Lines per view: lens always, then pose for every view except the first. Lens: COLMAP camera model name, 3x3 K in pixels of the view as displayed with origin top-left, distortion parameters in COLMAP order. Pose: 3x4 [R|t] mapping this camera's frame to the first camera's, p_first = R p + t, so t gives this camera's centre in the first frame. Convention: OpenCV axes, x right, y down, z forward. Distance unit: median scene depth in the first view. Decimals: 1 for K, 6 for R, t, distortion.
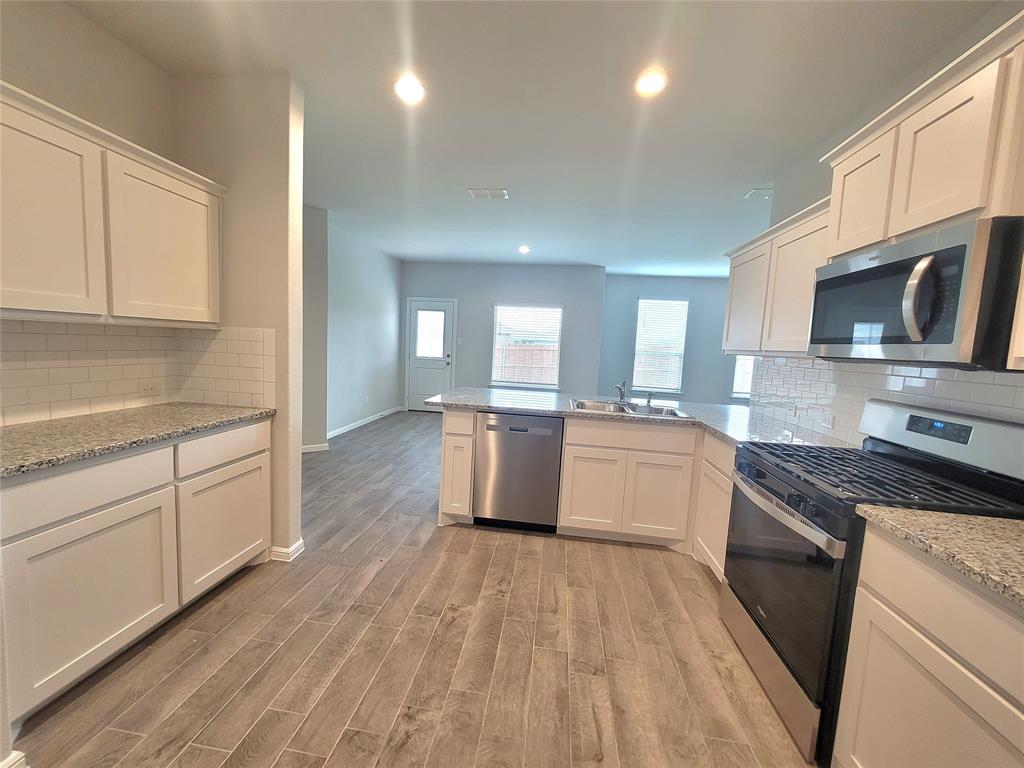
lens RADIAL K [[401.6, 0, 507.0], [0, 401.6, 377.6], [0, 0, 1]] dist [0.001571, -0.000028]
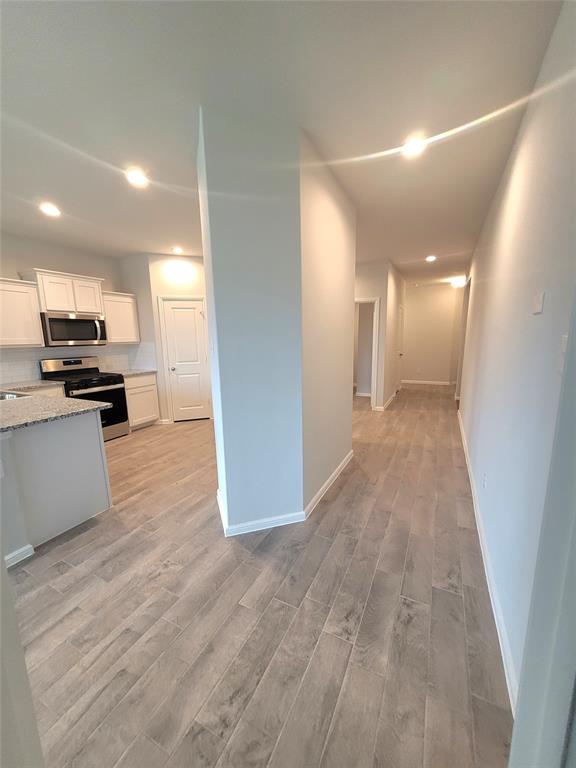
lens RADIAL K [[301.2, 0, 289.0], [0, 301.2, 390.3], [0, 0, 1]] dist [0.001571, -0.000028]
pose [[-0.945231, -0.088608, 0.314145, -1.404671], [-0.002545, 0.964419, 0.264368, -0.299511], [-0.326392, 0.249089, -0.911824, 2.408087]]
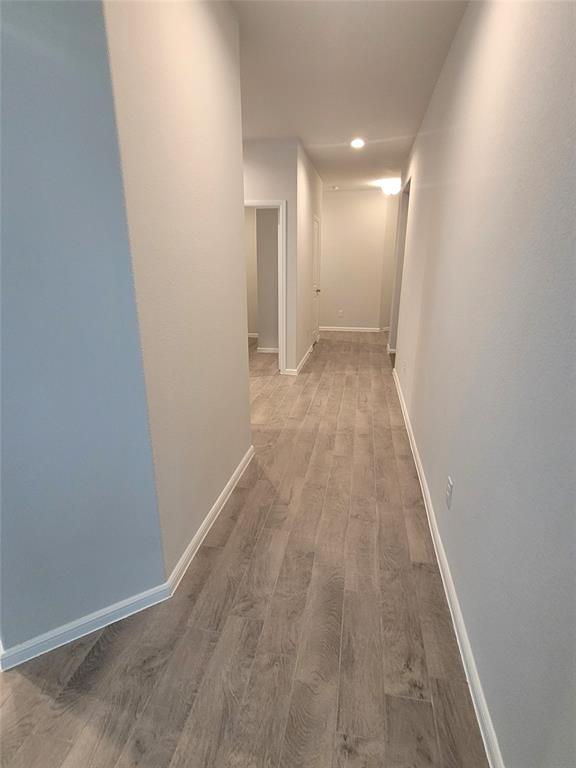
lens RADIAL K [[386.9, 0, 292.0], [0, 386.9, 382.1], [0, 0, 1]] dist [0.014598, 0.000734]
pose [[-0.998082, -0.059056, 0.018554, -1.388986], [-0.047930, 0.926946, 0.372121, -0.251621], [-0.039175, 0.370518, -0.927999, 1.920634]]
